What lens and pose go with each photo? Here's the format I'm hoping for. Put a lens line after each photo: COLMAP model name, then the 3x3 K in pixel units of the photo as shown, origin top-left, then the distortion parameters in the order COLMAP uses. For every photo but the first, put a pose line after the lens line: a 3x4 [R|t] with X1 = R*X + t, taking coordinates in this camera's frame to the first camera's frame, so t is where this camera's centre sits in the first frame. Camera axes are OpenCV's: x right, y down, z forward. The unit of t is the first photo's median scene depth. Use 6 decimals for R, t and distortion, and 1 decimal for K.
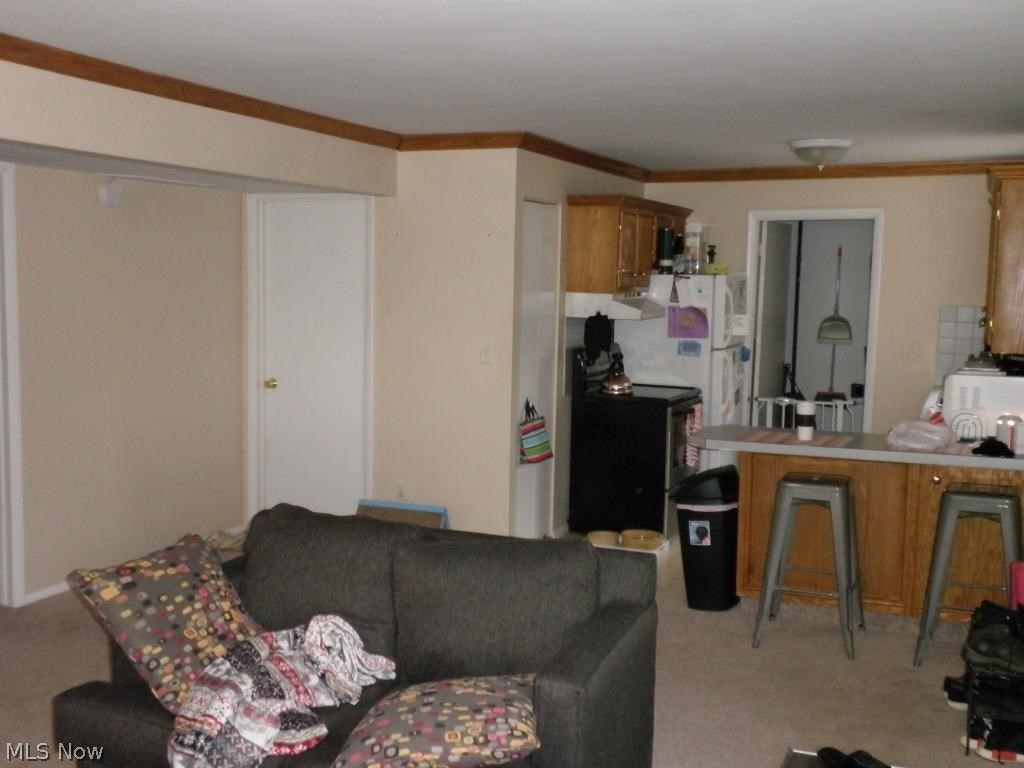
lens RADIAL K [[1094.3, 0, 512.0], [0, 1094.3, 384.0], [0, 0, 1]] dist [-0.015221, -0.014554]
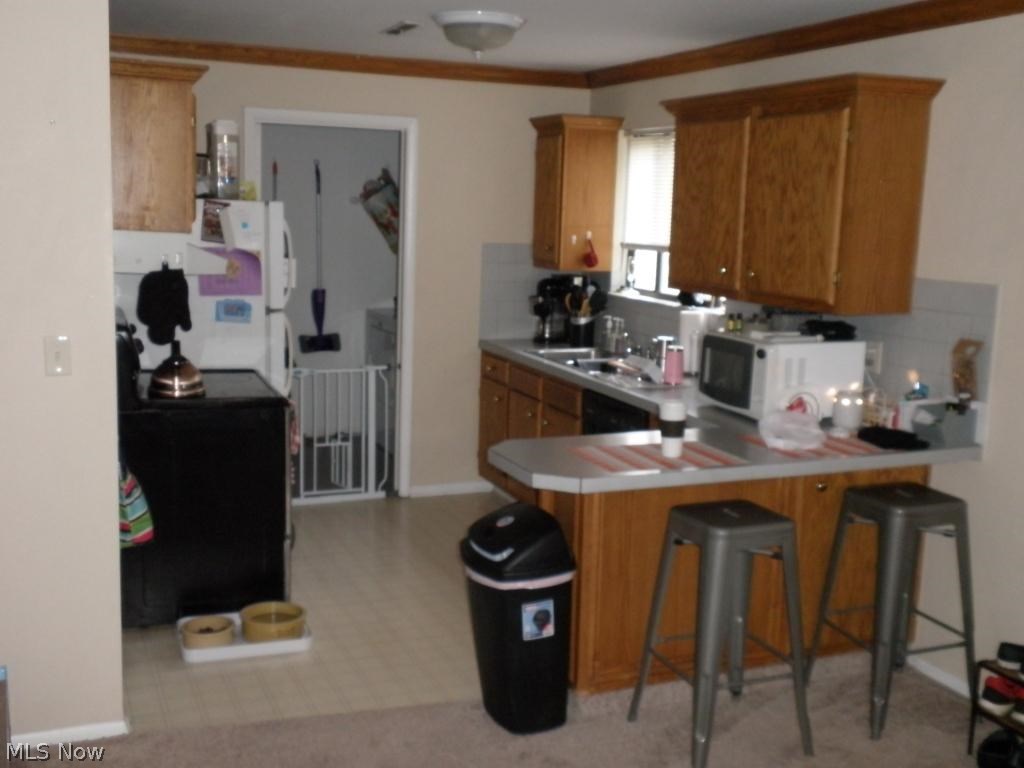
lens RADIAL K [[1094.3, 0, 512.0], [0, 1094.3, 384.0], [0, 0, 1]] dist [-0.015221, -0.014554]
pose [[0.696350, -0.103524, 0.710197, -0.212161], [0.047714, 0.994031, 0.098114, -0.048783], [-0.716114, -0.034435, 0.697133, 0.436906]]
